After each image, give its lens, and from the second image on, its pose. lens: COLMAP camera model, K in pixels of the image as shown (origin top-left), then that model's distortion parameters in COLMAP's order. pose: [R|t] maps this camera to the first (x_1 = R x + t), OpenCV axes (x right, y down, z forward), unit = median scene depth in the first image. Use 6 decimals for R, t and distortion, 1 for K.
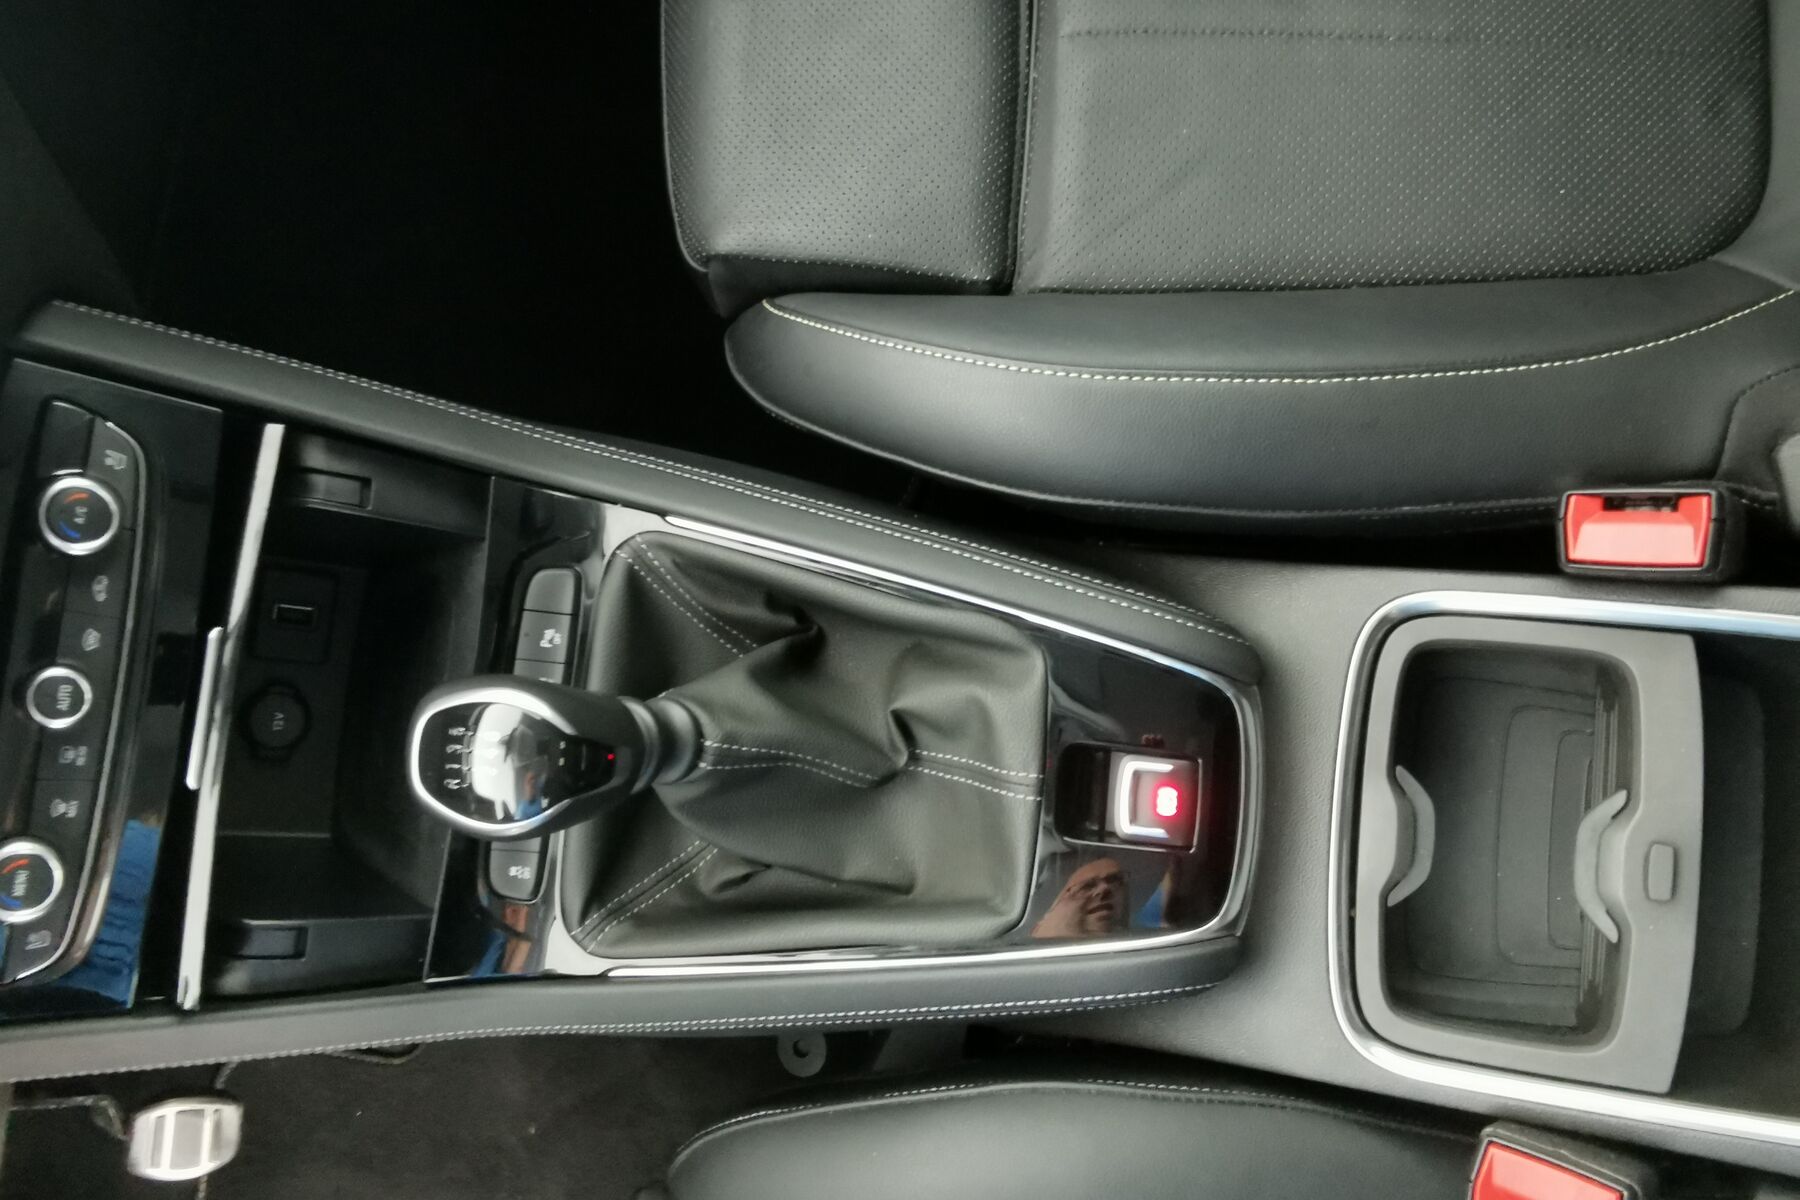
lens RADIAL K [[1121.2, 0, 889.9], [0, 1121.2, 602.5], [0, 0, 1]] dist [0.039263, -0.091543]
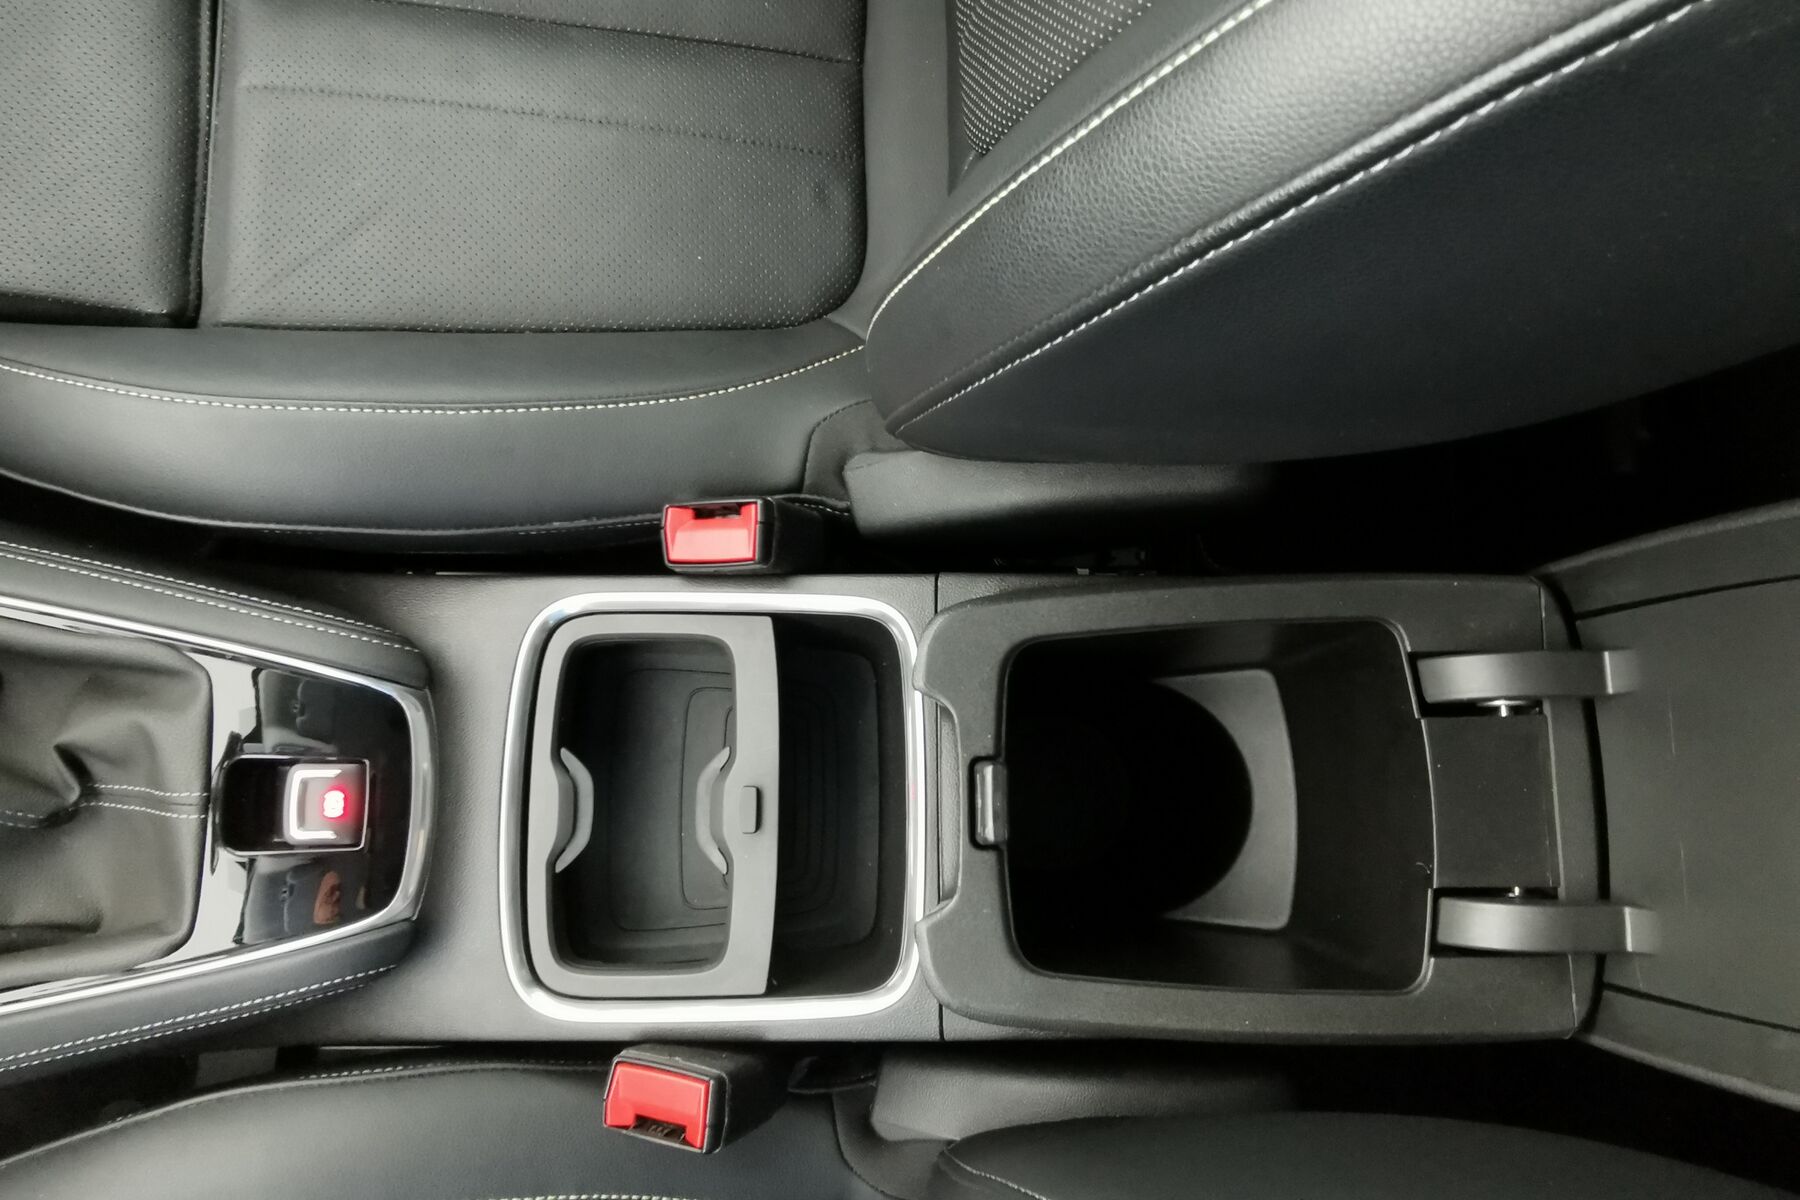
lens RADIAL K [[1121.2, 0, 889.9], [0, 1121.2, 602.5], [0, 0, 1]] dist [0.039263, -0.091543]
pose [[0.922746, -0.052060, 0.381876, 0.328679], [0.067910, 0.997295, -0.028136, 0.051921], [-0.379378, 0.051896, 0.923785, -0.187250]]
